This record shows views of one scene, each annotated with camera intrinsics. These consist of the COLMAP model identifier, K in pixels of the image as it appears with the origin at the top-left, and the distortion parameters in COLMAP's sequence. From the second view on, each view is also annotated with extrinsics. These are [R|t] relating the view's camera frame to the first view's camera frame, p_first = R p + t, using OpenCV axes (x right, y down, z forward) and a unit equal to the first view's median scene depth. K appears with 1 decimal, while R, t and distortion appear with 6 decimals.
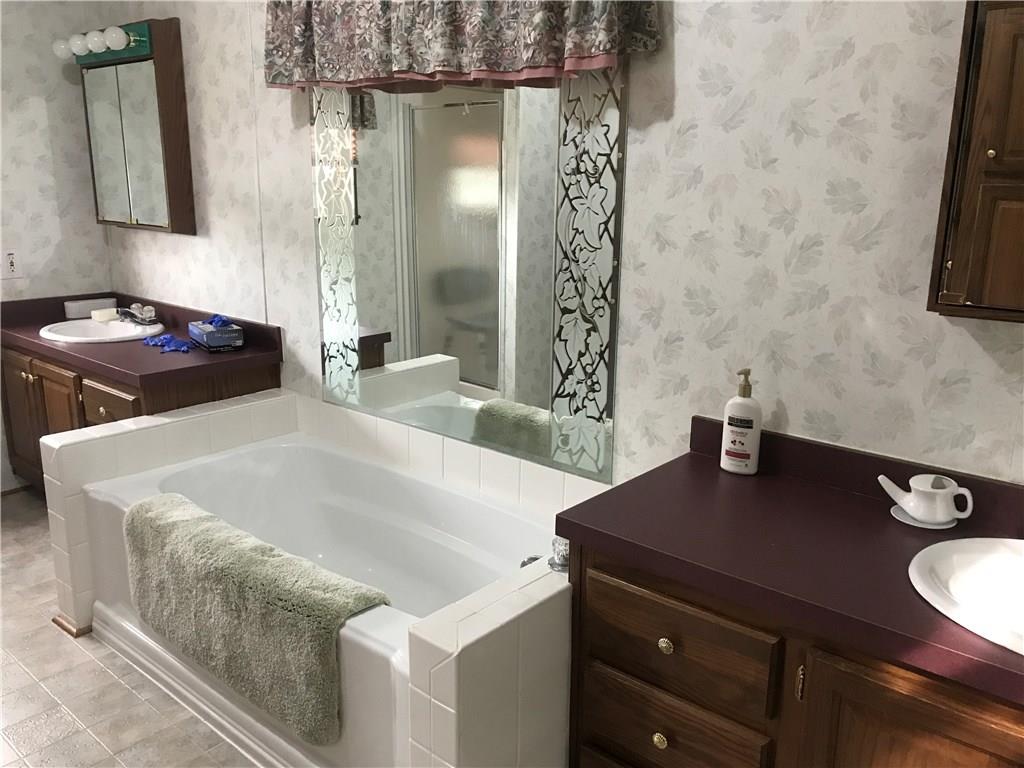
lens RADIAL K [[831.4, 0, 515.7], [0, 831.4, 385.4], [0, 0, 1]] dist [0.062083, -0.108053]
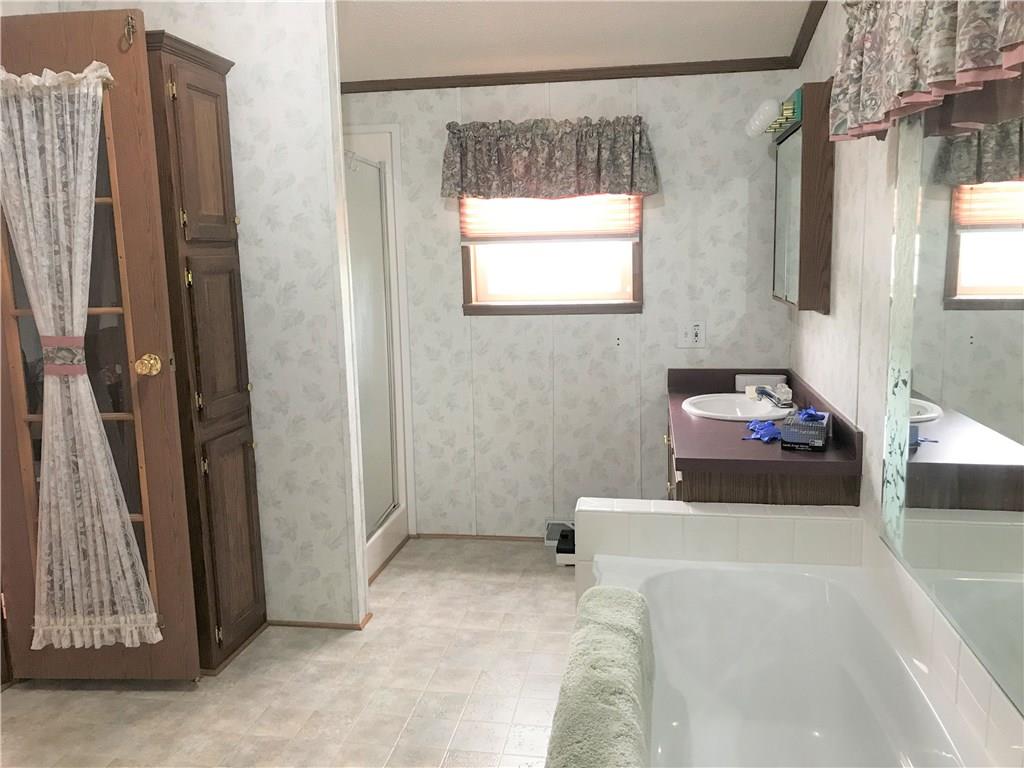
lens RADIAL K [[831.4, 0, 515.7], [0, 831.4, 385.4], [0, 0, 1]] dist [0.062083, -0.108053]
pose [[0.510609, 0.109116, -0.852861, 0.323328], [-0.176696, 0.984060, 0.020113, -0.100962], [0.841461, 0.140427, 0.521750, 0.421752]]
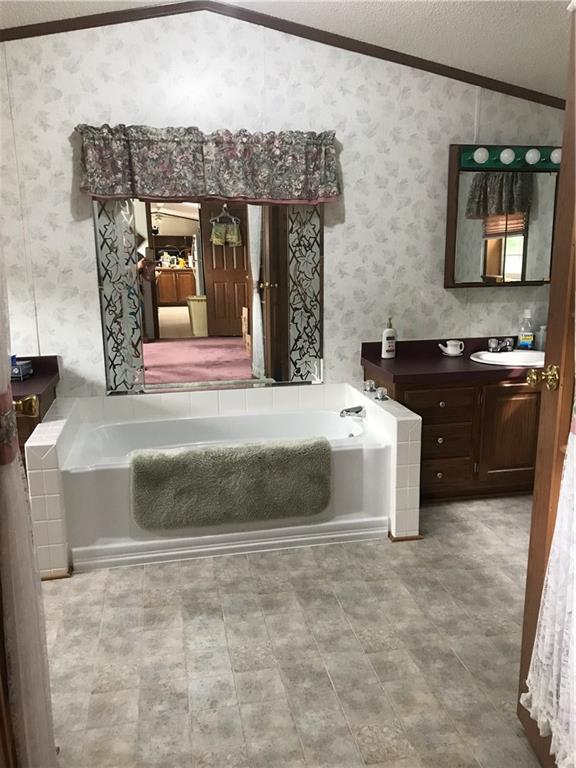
lens RADIAL K [[628.6, 0, 288.3], [0, 628.6, 399.8], [0, 0, 1]] dist [0.085622, -0.118615]
pose [[0.615110, -0.203207, 0.761805, -1.271693], [0.212321, 0.973215, 0.088164, -0.009198], [-0.759315, 0.107517, 0.641779, -0.013174]]
